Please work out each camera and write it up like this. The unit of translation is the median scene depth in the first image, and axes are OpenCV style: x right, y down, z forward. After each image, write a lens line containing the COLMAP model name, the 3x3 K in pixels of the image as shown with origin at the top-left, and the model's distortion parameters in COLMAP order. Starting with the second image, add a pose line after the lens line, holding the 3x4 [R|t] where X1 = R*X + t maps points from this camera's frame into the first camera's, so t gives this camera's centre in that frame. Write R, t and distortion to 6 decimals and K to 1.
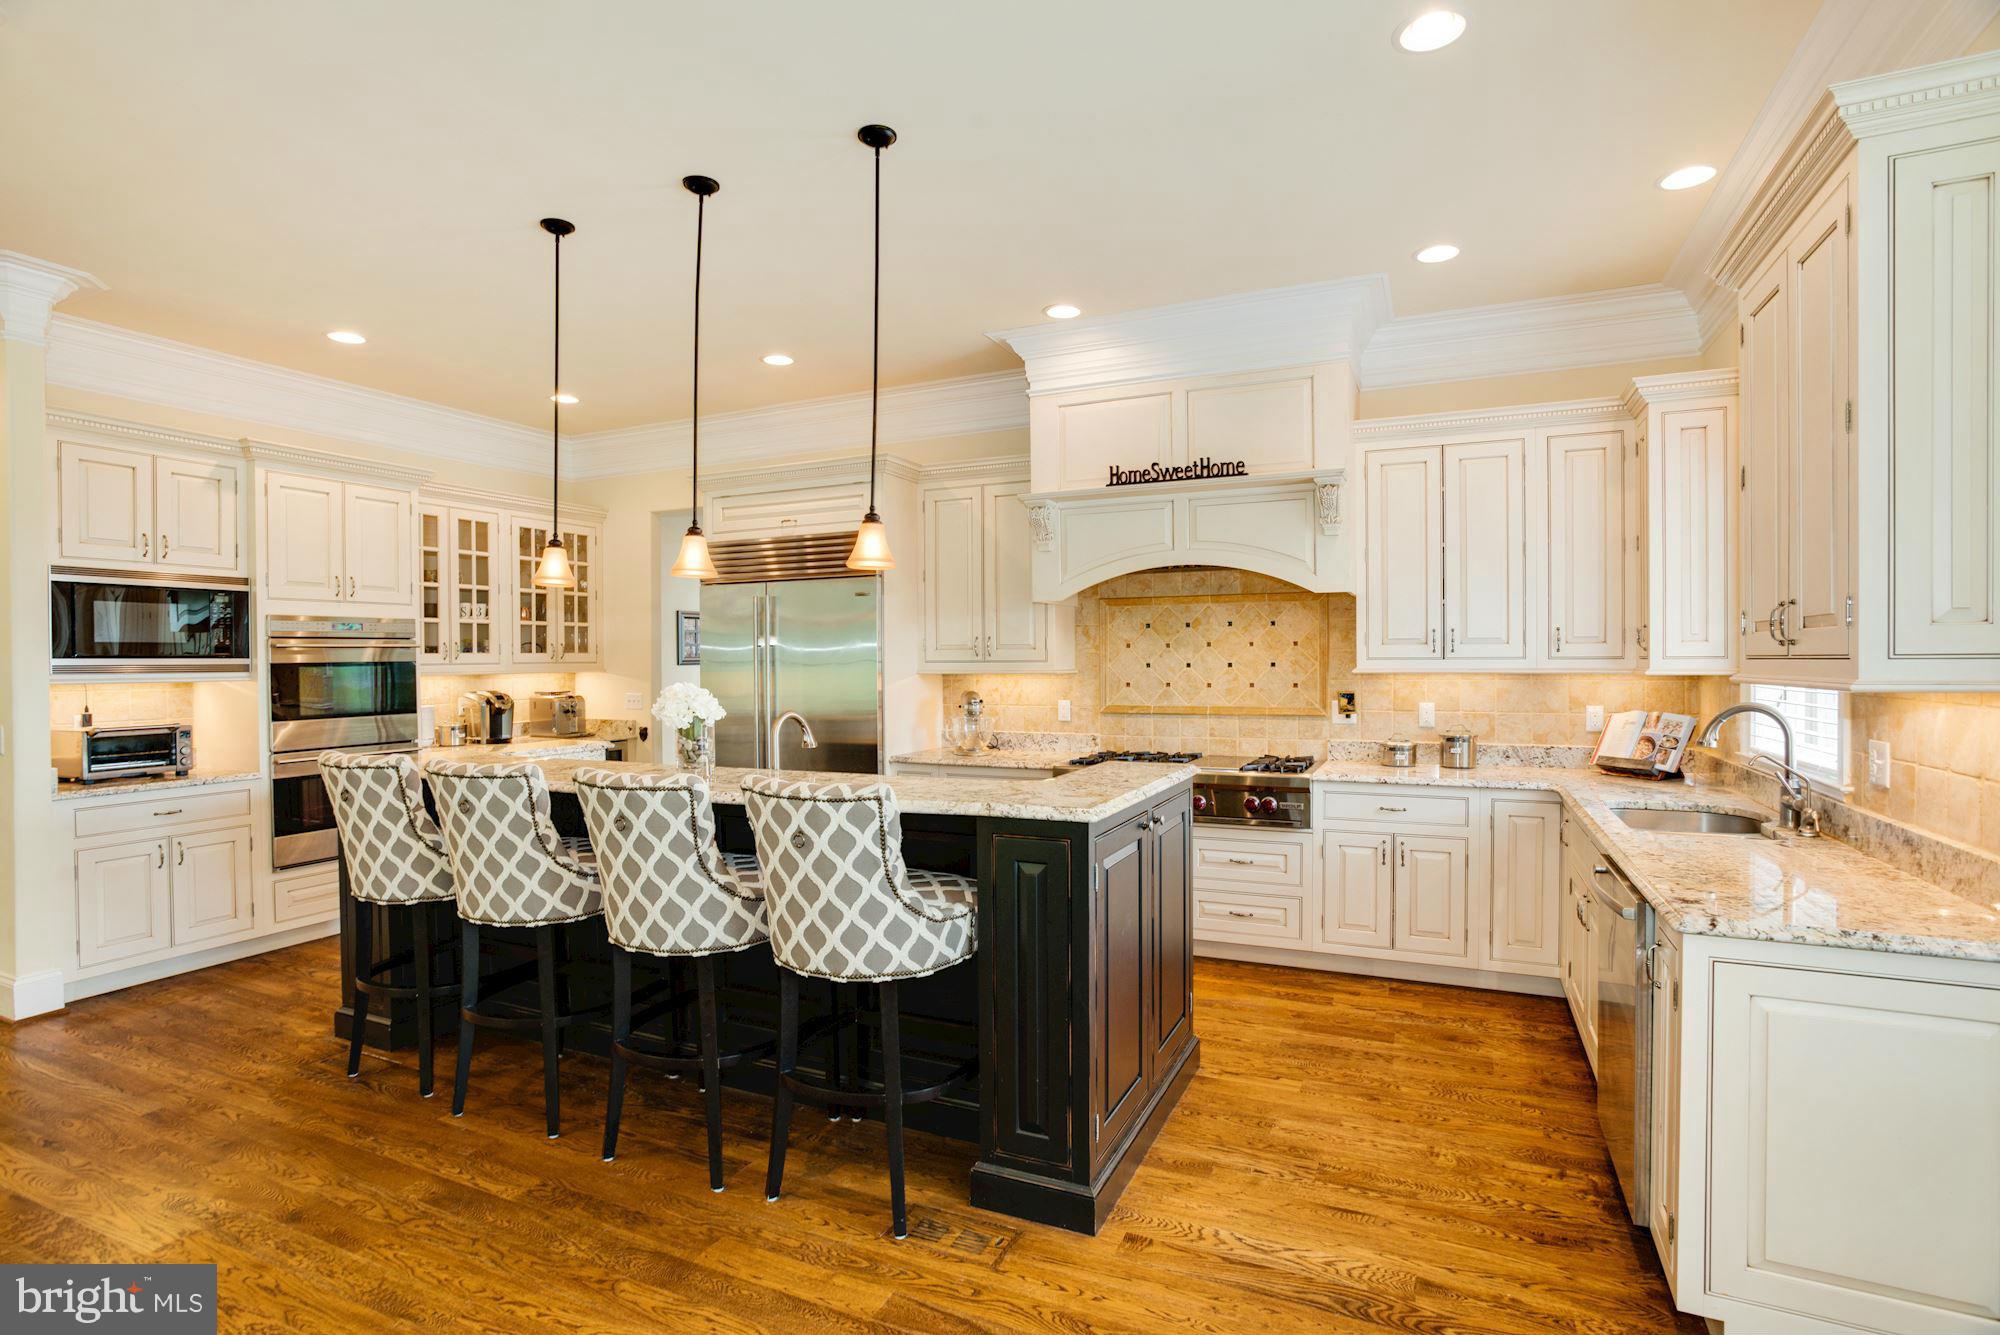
lens RADIAL K [[989.1, 0, 996.1], [0, 989.1, 662.0], [0, 0, 1]] dist [-0.002866, -0.000068]
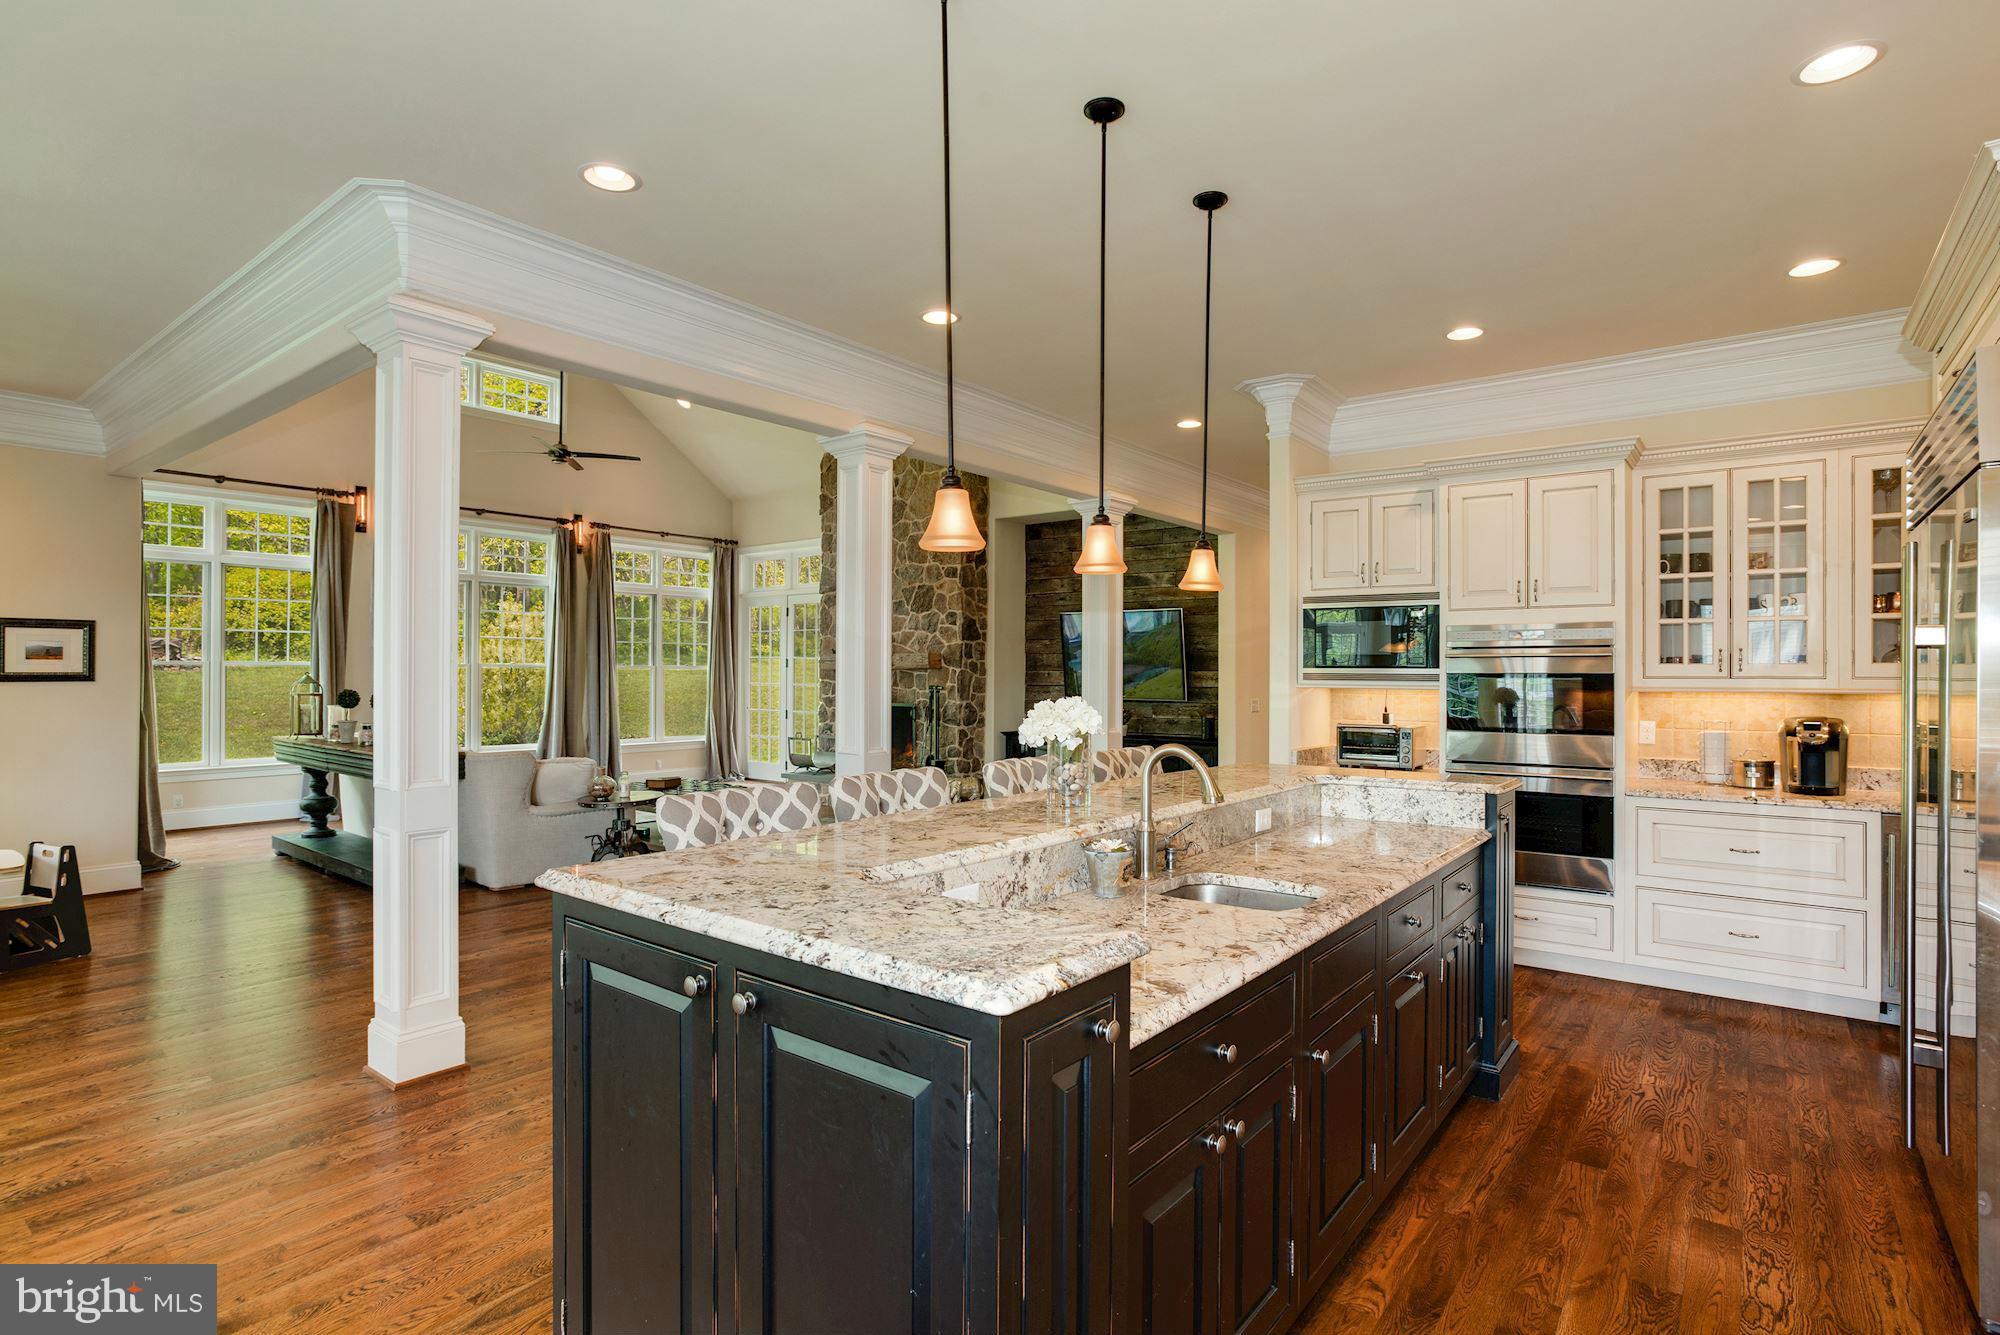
lens RADIAL K [[989.1, 0, 996.1], [0, 989.1, 662.0], [0, 0, 1]] dist [-0.002866, -0.000068]
pose [[-0.212025, -0.001199, -0.977264, 0.371513], [-0.006045, 0.999982, 0.000085, -0.007773], [0.977246, 0.005926, -0.212028, 0.758311]]
